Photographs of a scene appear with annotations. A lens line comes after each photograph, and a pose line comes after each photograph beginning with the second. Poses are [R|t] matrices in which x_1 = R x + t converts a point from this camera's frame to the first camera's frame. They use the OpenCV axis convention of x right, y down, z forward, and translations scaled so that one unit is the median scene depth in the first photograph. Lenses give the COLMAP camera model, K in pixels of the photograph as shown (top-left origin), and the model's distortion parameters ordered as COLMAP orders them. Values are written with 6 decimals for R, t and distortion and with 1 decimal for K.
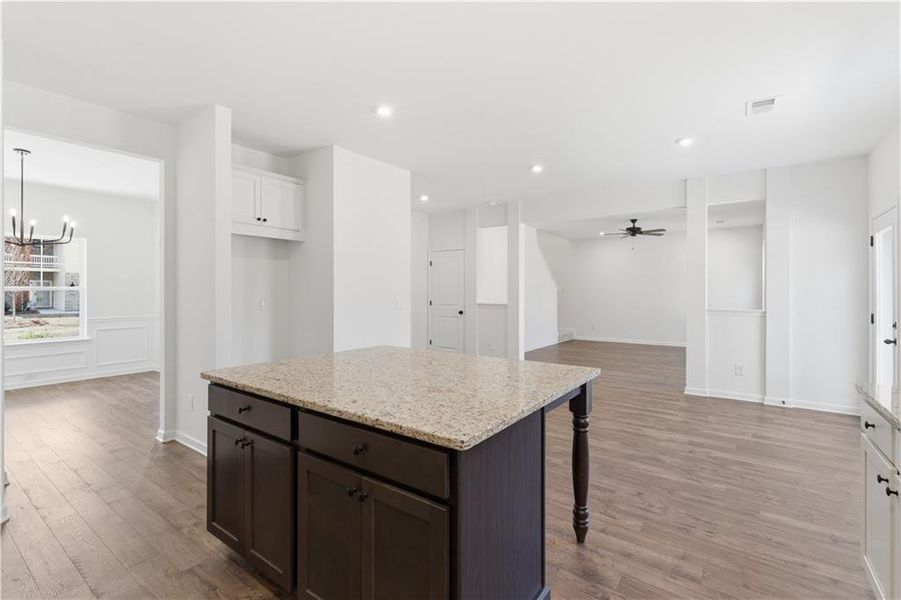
lens RADIAL K [[410.6, 0, 451.9], [0, 410.6, 288.7], [0, 0, 1]] dist [0.002756, 0.000899]
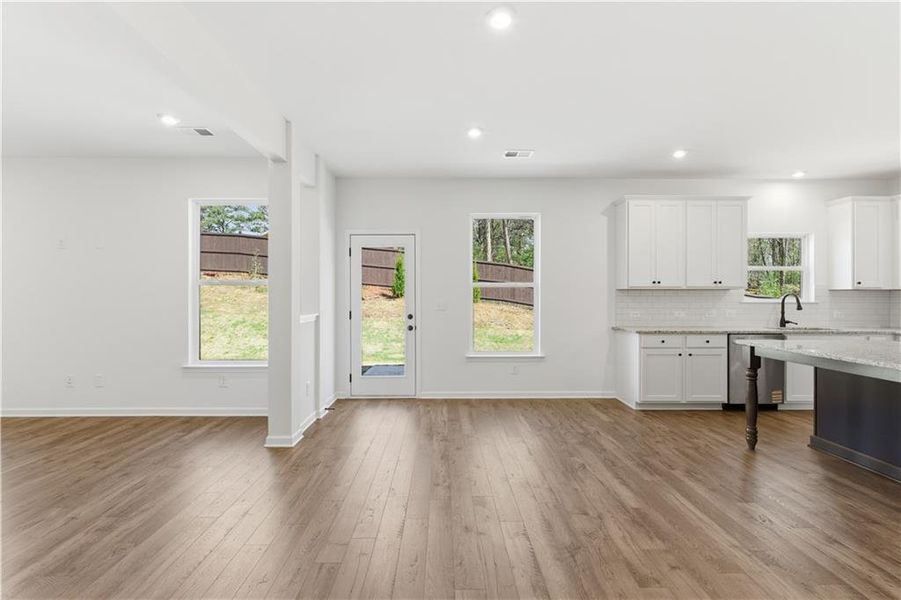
lens RADIAL K [[410.6, 0, 449.1], [0, 410.6, 298.5], [0, 0, 1]] dist [0.002756, 0.000899]
pose [[-0.598142, -0.003860, 0.801381, -0.233651], [-0.005613, 0.999984, 0.000627, 0.033661], [-0.801370, -0.004123, -0.598154, 2.597624]]
